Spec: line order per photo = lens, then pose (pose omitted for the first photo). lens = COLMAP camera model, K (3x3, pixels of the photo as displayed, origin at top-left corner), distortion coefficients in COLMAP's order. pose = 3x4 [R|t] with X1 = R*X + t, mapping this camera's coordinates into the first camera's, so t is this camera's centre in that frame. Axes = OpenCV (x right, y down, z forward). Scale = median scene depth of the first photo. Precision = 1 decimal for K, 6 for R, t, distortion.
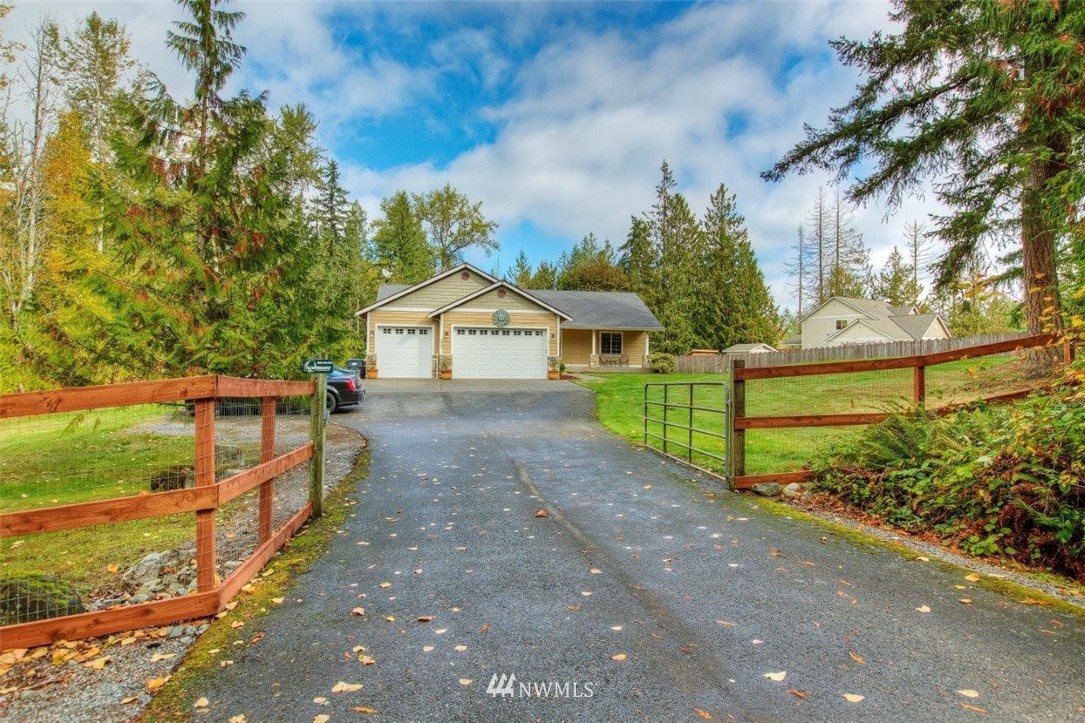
lens RADIAL K [[662.4, 0, 542.5], [0, 662.4, 361.5], [0, 0, 1]] dist [0.000696, -0.000486]
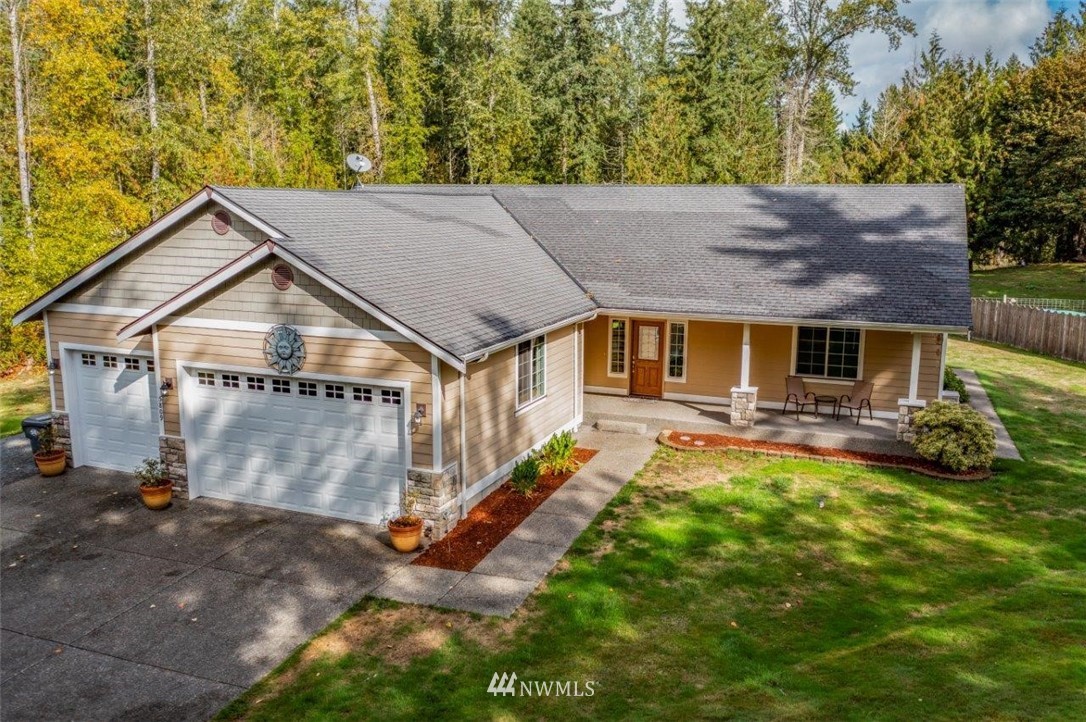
lens RADIAL K [[889.4, 0, 543.0], [0, 889.4, 361.0], [0, 0, 1]] dist [-0.011098, 0.010485]
pose [[0.846635, 0.089471, -0.524599, 0.225280], [0.008672, 0.983316, 0.181701, -0.108662], [0.532104, -0.158384, 0.831733, 0.518232]]
